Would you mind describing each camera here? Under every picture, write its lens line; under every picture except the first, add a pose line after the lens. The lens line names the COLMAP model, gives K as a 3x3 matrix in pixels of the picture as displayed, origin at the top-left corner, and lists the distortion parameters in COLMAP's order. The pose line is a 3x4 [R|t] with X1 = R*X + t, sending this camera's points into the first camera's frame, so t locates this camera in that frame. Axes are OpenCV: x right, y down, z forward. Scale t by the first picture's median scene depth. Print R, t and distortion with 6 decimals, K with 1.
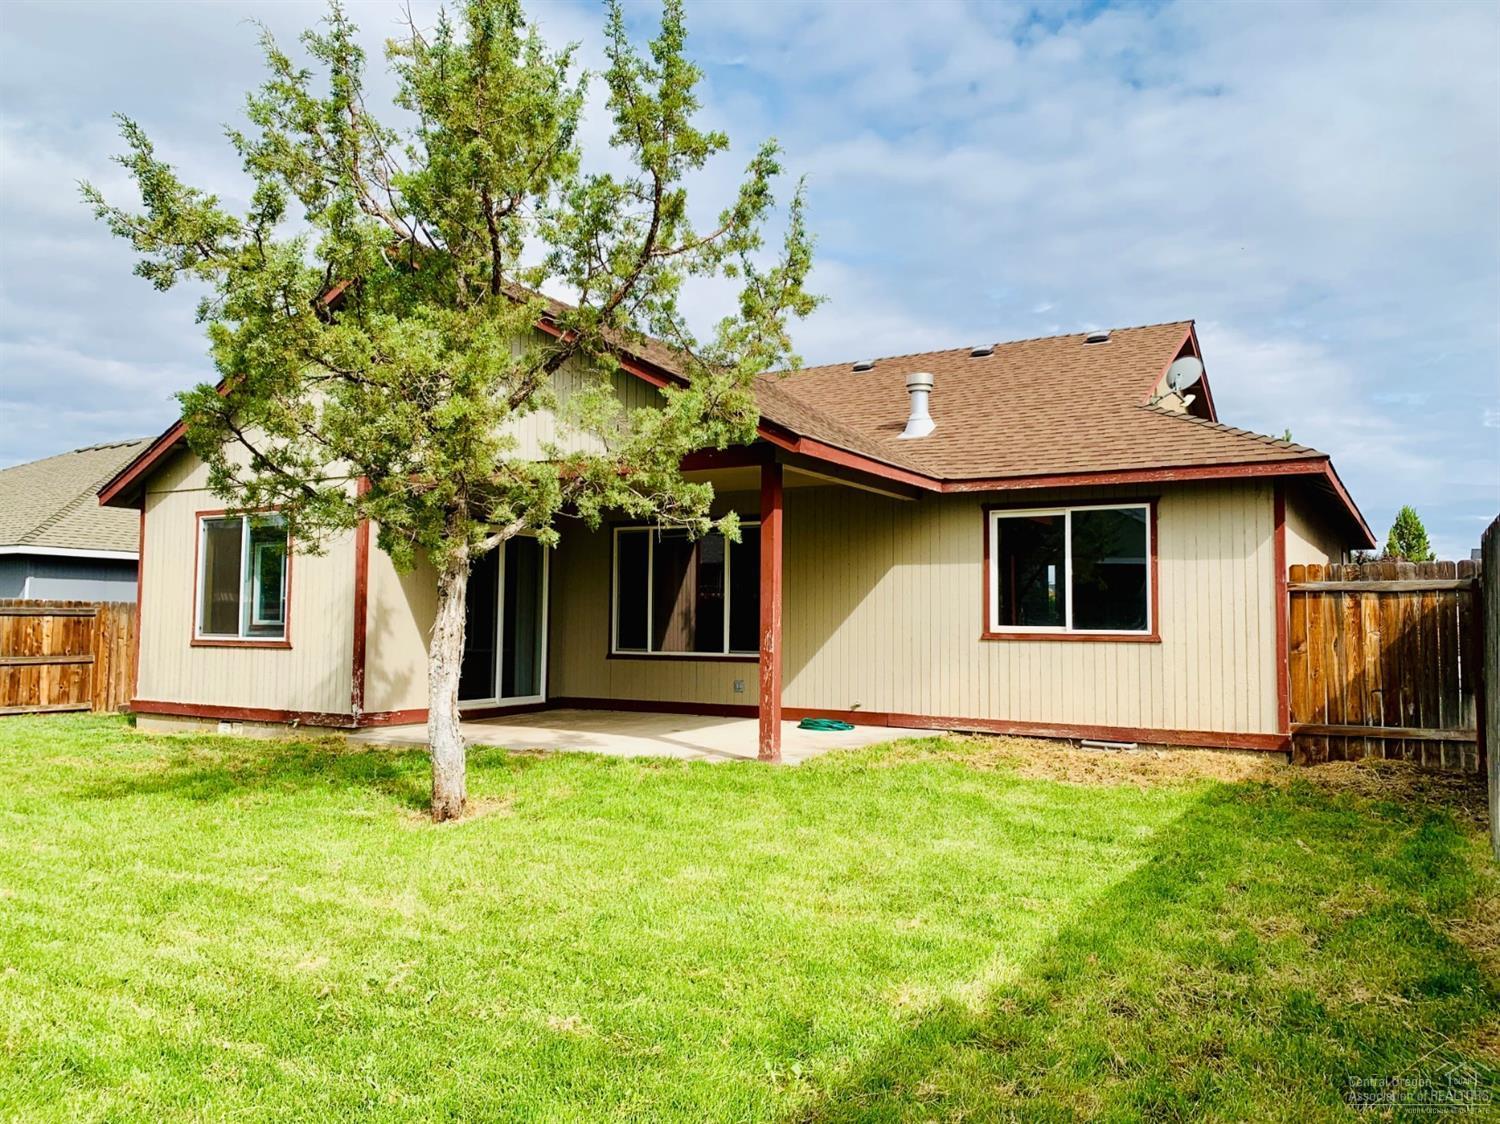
lens RADIAL K [[1134.2, 0, 760.5], [0, 1134.2, 564.1], [0, 0, 1]] dist [-0.001525, -0.002638]
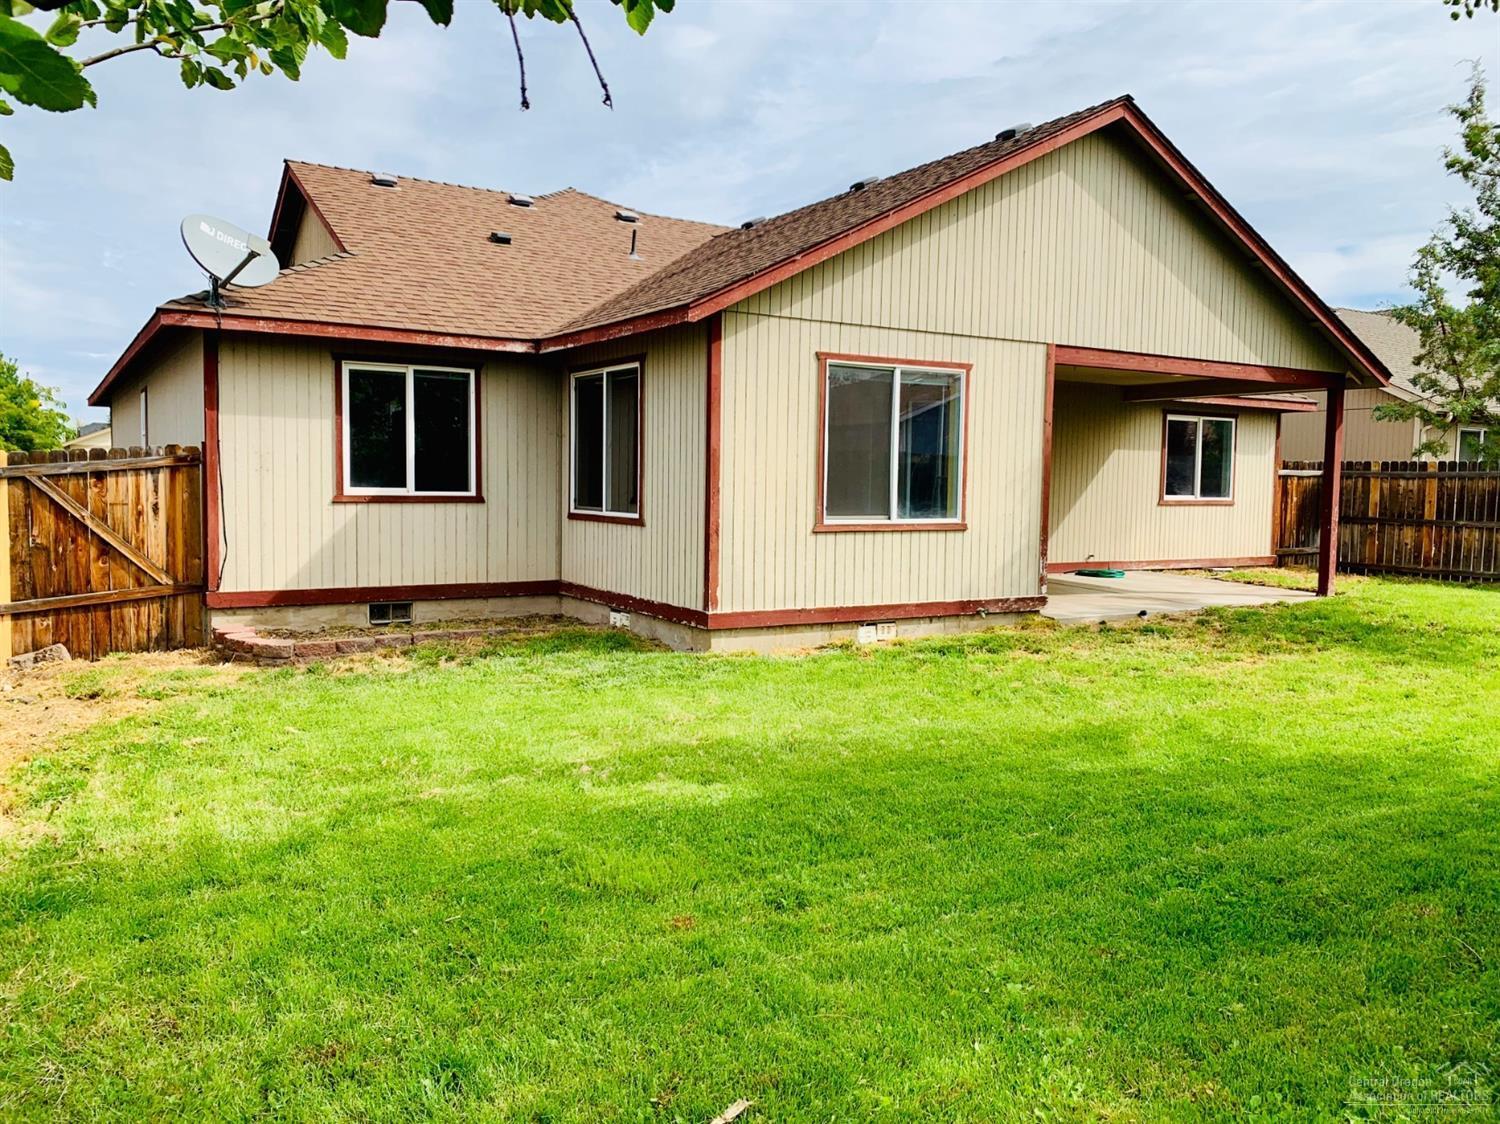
lens RADIAL K [[1134.1, 0, 750.0], [0, 1134.1, 562.0], [0, 0, 1]] dist [0.002317, -0.006059]
pose [[0.477955, -0.062668, 0.876146, -2.601939], [-0.048368, 0.994061, 0.097488, 0.045628], [-0.877051, -0.088973, 0.472086, 1.521432]]
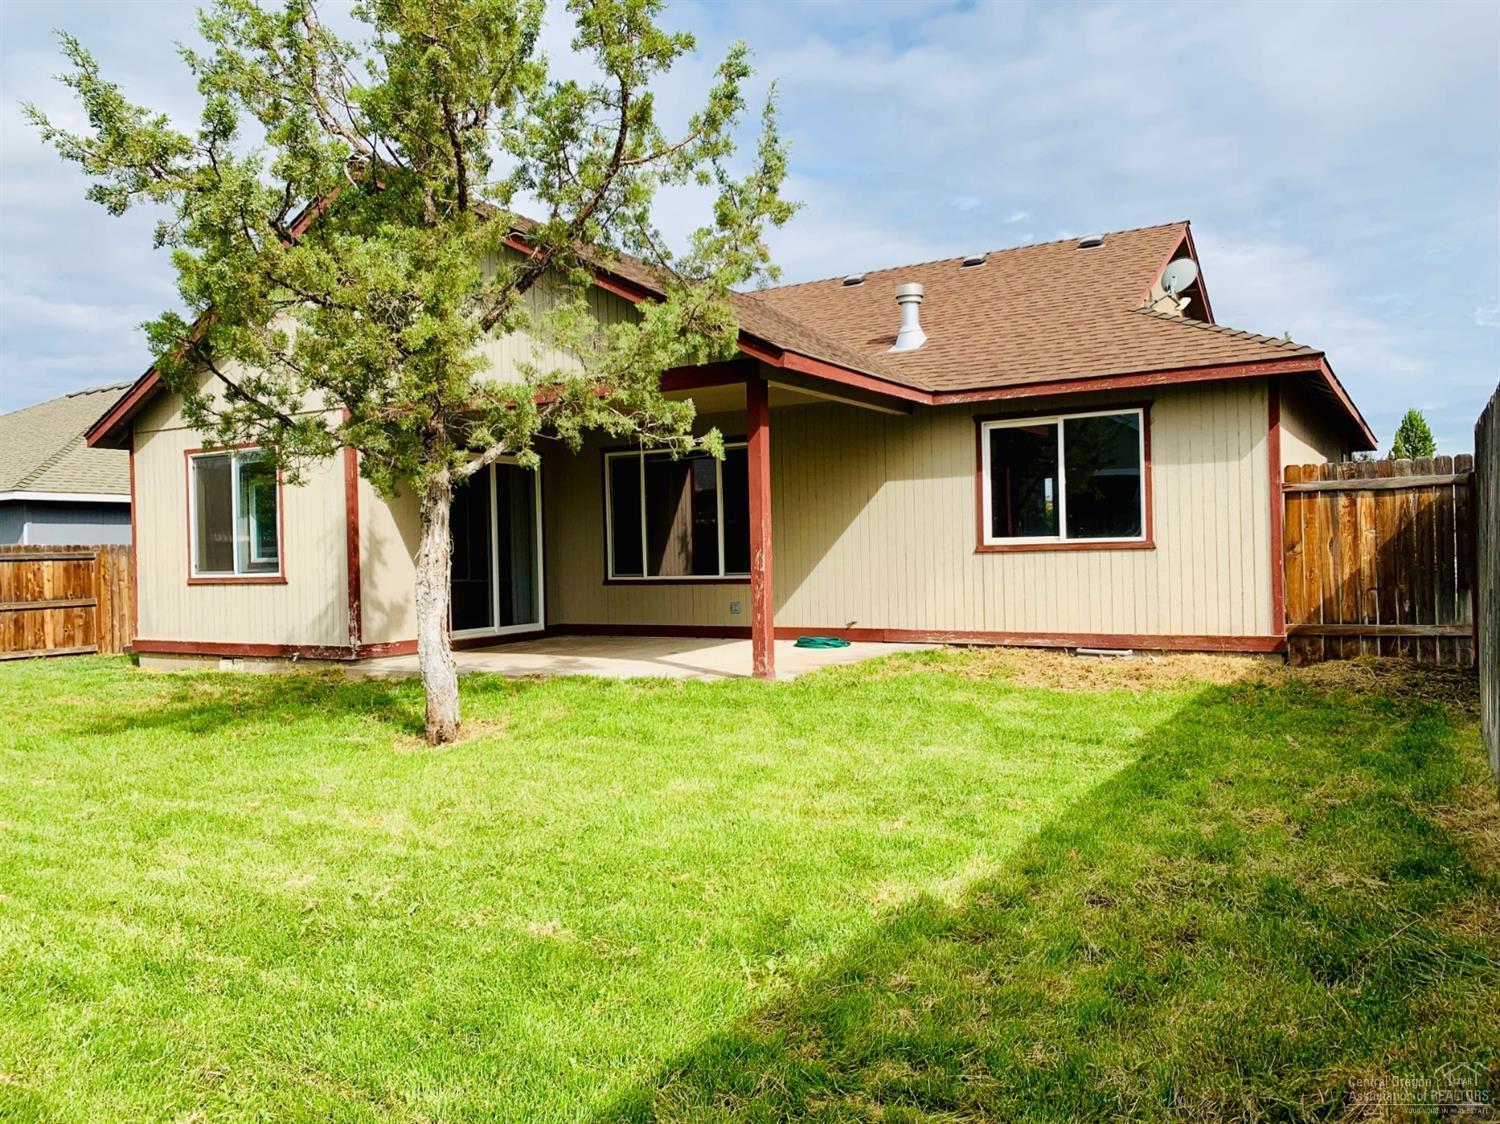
lens RADIAL K [[1134.1, 0, 750.0], [0, 1134.1, 562.0], [0, 0, 1]] dist [0.002317, -0.006059]
pose [[0.999423, -0.032492, -0.009905, 0.012930], [0.033068, 0.997343, 0.064909, 0.008171], [0.007769, -0.065199, 0.997842, 0.006045]]
